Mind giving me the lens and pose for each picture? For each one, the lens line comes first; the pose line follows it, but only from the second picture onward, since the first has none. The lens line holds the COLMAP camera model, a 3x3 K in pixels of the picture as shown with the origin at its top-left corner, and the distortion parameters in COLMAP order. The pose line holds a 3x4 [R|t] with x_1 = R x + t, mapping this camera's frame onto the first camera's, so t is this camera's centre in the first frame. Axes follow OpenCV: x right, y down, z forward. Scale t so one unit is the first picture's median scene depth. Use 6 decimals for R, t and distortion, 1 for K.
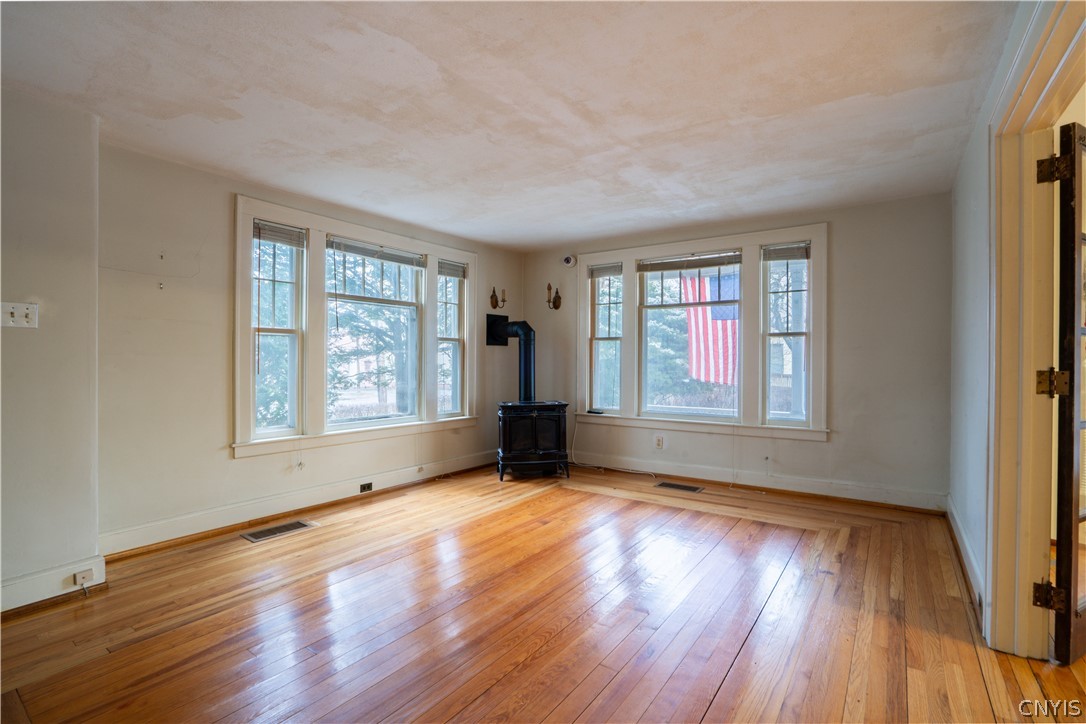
lens RADIAL K [[503.4, 0, 534.0], [0, 503.4, 360.8], [0, 0, 1]] dist [-0.044392, 0.011326]
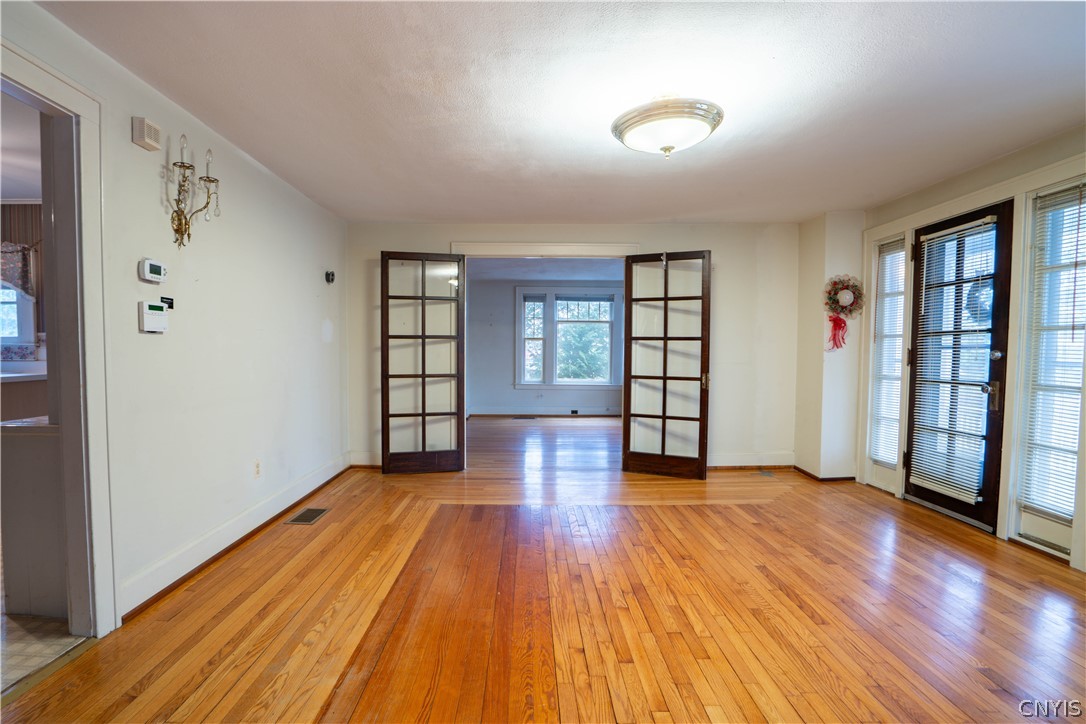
lens RADIAL K [[503.4, 0, 539.1], [0, 503.4, 364.8], [0, 0, 1]] dist [-0.044392, 0.011326]
pose [[0.602252, 0.021371, -0.798020, 1.203923], [-0.004989, 0.999723, 0.023008, 0.007413], [0.798290, -0.009875, 0.602192, -0.371748]]
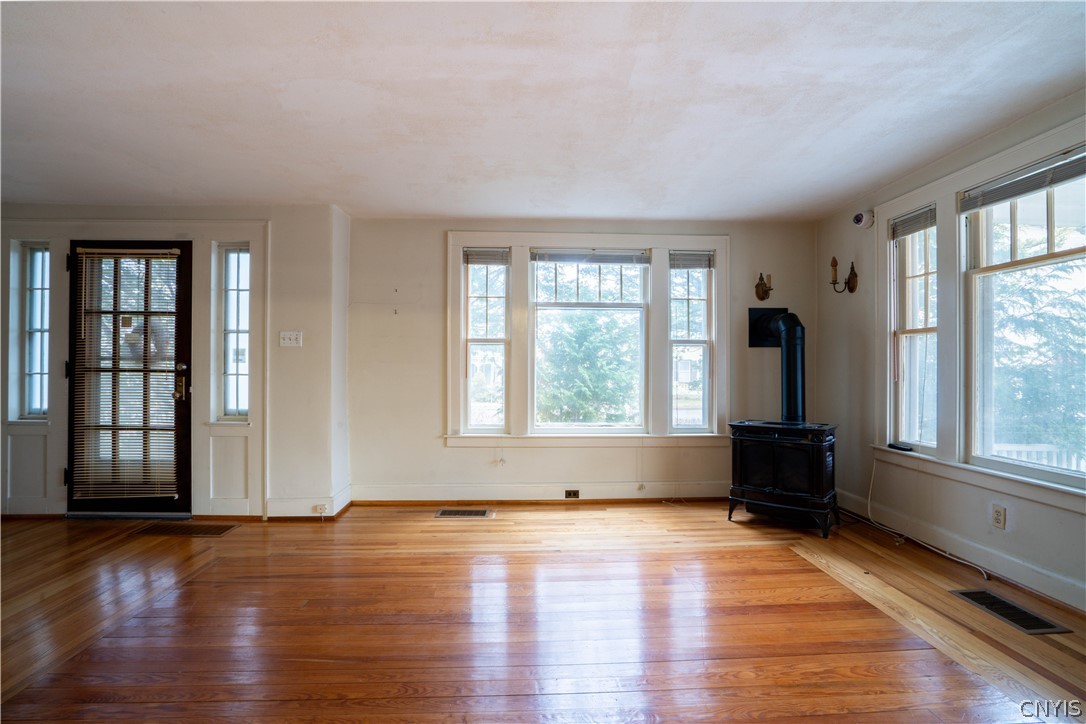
lens RADIAL K [[503.4, 0, 538.4], [0, 503.4, 364.6], [0, 0, 1]] dist [-0.044392, 0.011326]
pose [[0.625556, -0.004738, -0.780165, 0.388763], [-0.000153, 0.999981, -0.006195, 0.001441], [0.780179, 0.003994, 0.625544, 0.306333]]
